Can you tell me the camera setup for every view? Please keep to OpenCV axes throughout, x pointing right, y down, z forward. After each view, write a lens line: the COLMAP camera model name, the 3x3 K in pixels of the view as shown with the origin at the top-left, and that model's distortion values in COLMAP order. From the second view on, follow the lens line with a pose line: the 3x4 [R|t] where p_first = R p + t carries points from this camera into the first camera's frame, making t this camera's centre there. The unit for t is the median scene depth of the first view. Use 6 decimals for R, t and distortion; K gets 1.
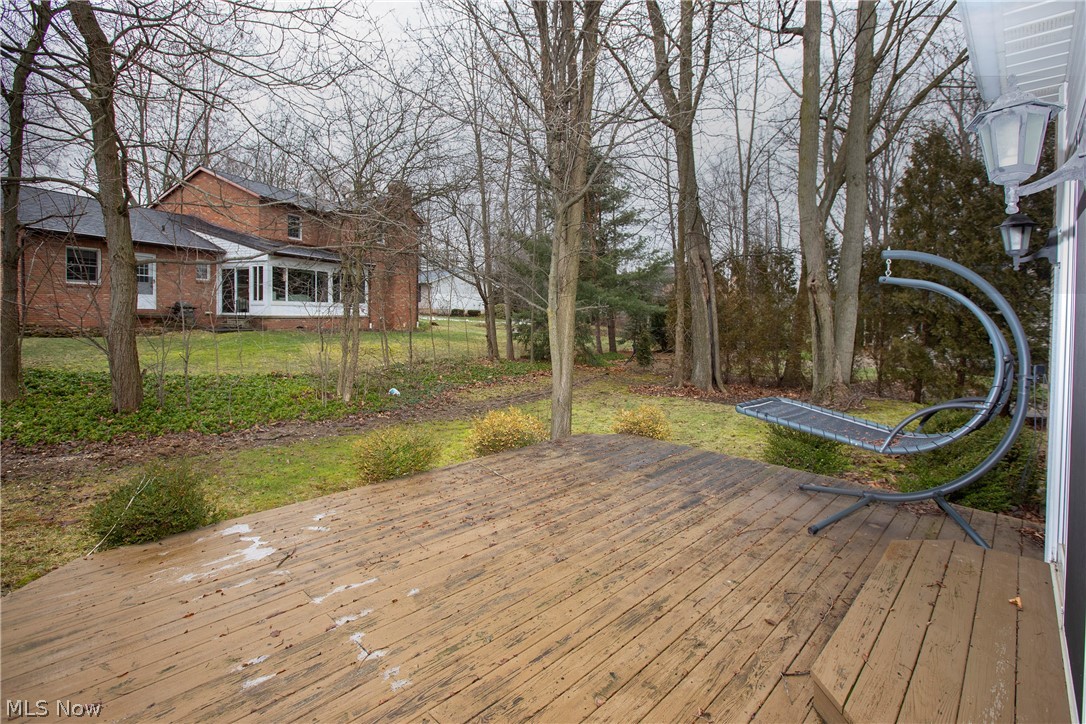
lens RADIAL K [[511.0, 0, 553.6], [0, 511.0, 333.5], [0, 0, 1]] dist [-0.030674, -0.000558]
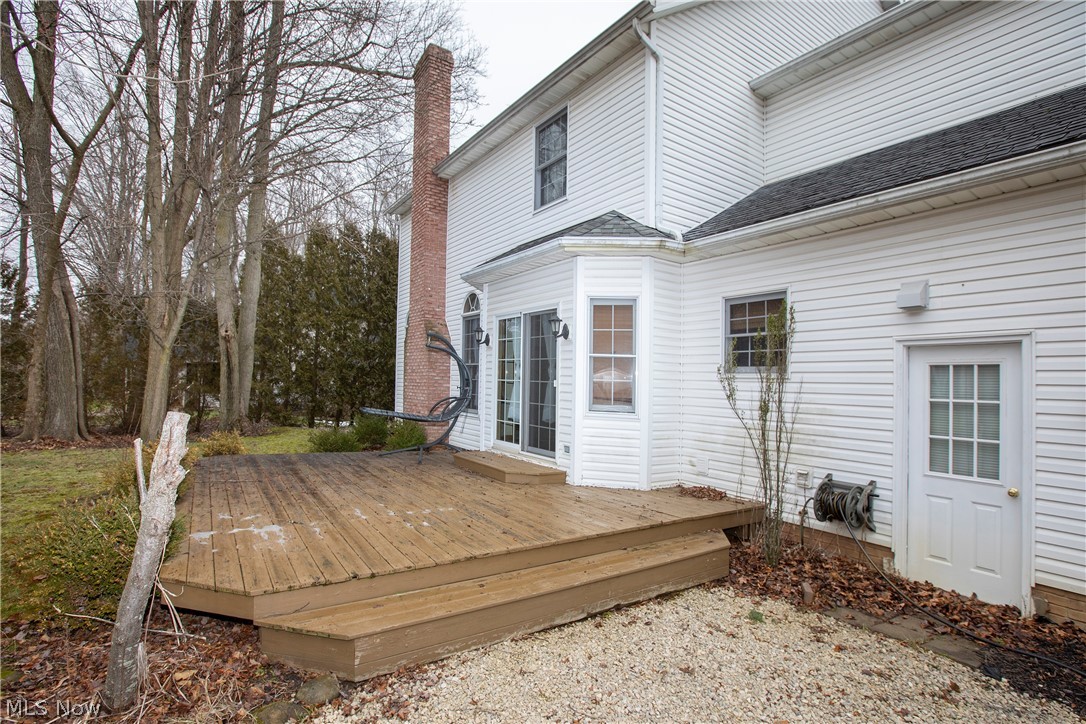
lens RADIAL K [[511.0, 0, 544.2], [0, 511.0, 365.7], [0, 0, 1]] dist [-0.030674, -0.000558]
pose [[0.226643, 0.028819, 0.973551, -1.662241], [0.003017, 0.999537, -0.030291, 0.049213], [-0.973973, 0.009802, 0.226451, -0.008163]]
